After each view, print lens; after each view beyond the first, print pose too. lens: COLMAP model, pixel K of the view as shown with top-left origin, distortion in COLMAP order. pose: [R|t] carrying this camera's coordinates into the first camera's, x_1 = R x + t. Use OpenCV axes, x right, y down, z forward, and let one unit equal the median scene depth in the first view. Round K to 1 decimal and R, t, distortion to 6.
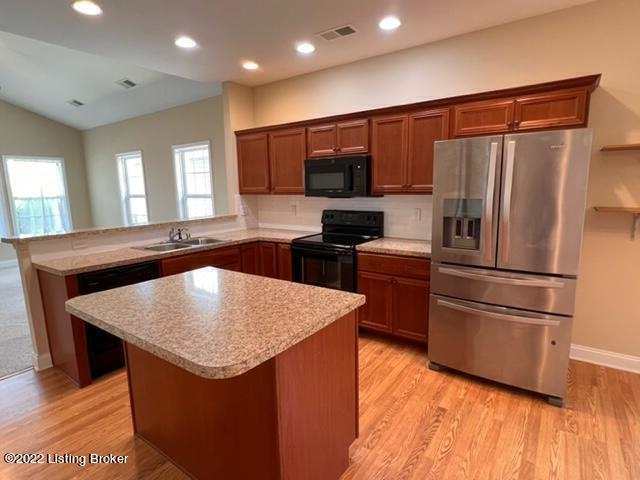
lens RADIAL K [[343.2, 0, 320.0], [0, 343.2, 240.0], [0, 0, 1]] dist [0.002168, -0.000082]
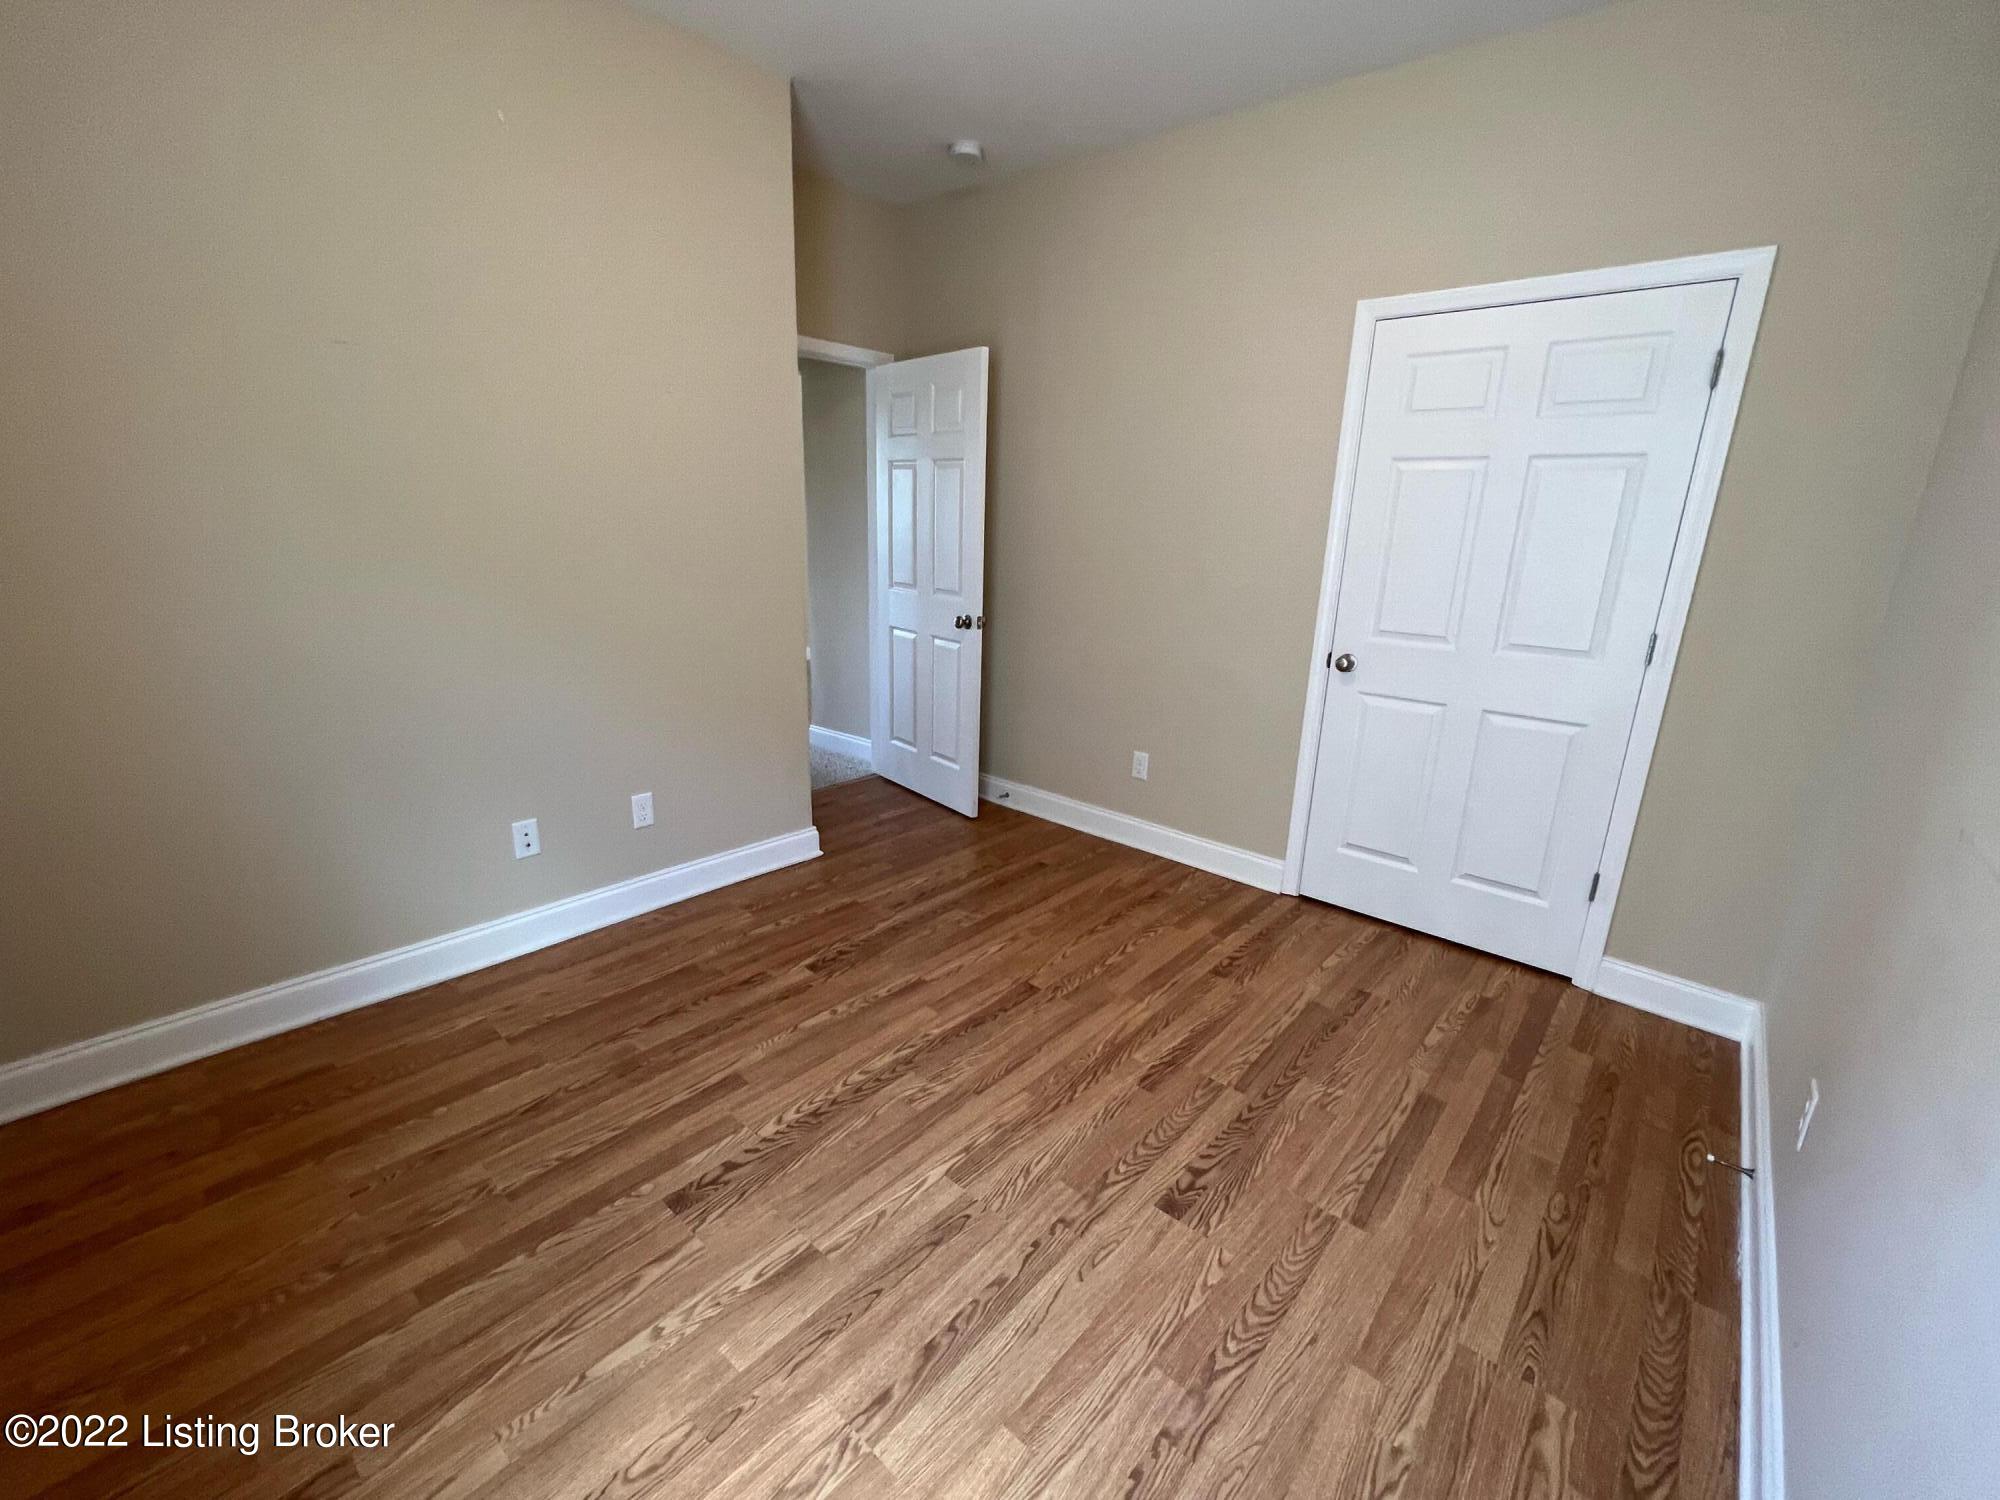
lens RADIAL K [[849.8, 0, 1000.0], [0, 849.8, 750.0], [0, 0, 1]] dist [-0.000217, -0.000011]
pose [[-0.996064, -0.039144, 0.079530, 0.301597], [-0.003025, 0.911700, 0.410846, -0.133170], [-0.088589, 0.408988, -0.908229, 1.001425]]
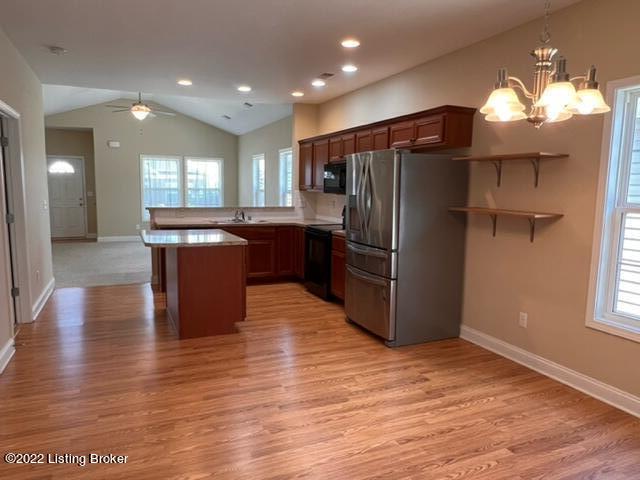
lens RADIAL K [[465.0, 0, 320.0], [0, 465.0, 240.0], [0, 0, 1]] dist [-0.000063, -0.000445]
pose [[0.852366, 0.089251, -0.515274, 0.872679], [-0.111539, 0.993683, -0.012392, 0.071152], [0.510913, 0.068036, 0.856936, -0.479615]]
